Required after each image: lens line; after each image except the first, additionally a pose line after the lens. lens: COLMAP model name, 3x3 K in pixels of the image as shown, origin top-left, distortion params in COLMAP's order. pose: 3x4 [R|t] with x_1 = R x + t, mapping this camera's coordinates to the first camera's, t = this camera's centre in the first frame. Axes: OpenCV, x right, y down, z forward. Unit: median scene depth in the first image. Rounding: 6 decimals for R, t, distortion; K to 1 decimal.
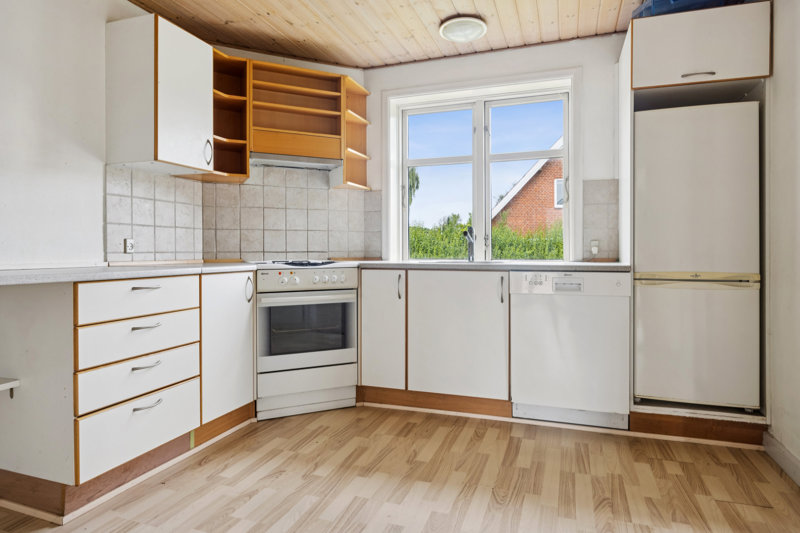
lens RADIAL K [[483.6, 0, 400.5], [0, 483.6, 241.5], [0, 0, 1]] dist [-0.000643, 0.000367]
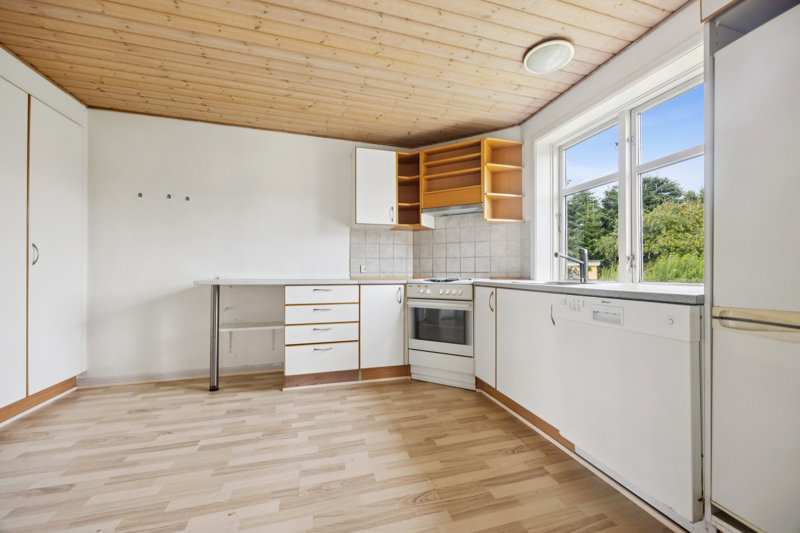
lens RADIAL K [[311.2, 0, 400.0], [0, 311.2, 266.5], [0, 0, 1]] dist [-0.000824, 0.000137]
pose [[0.577225, -0.011413, -0.816505, 0.511369], [0.012337, 0.999910, -0.005255, 0.007461], [0.816492, -0.007040, 0.577314, 0.376870]]
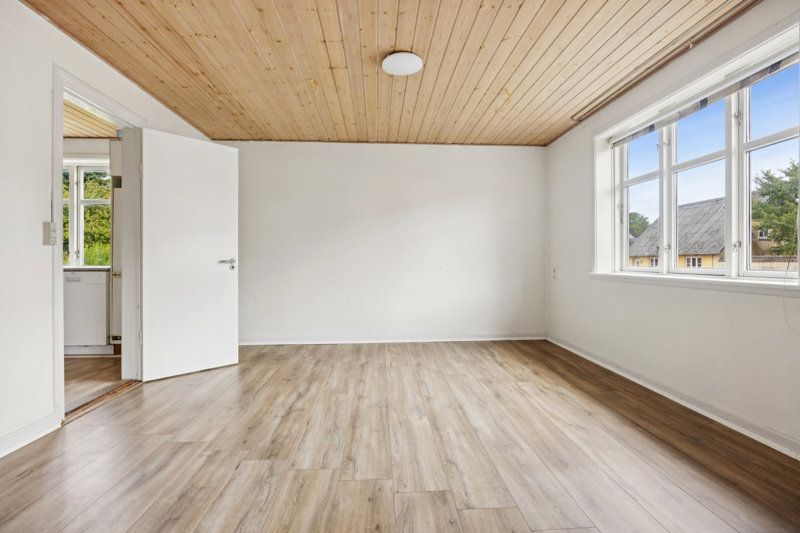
lens RADIAL K [[422.4, 0, 400.0], [0, 422.4, 266.5], [0, 0, 1]] dist [-0.004516, -0.000410]
pose [[0.925292, -0.004424, 0.379230, 0.795142], [-0.005978, 0.999638, 0.026250, -0.005194], [-0.379208, -0.026556, 0.924930, -0.854728]]
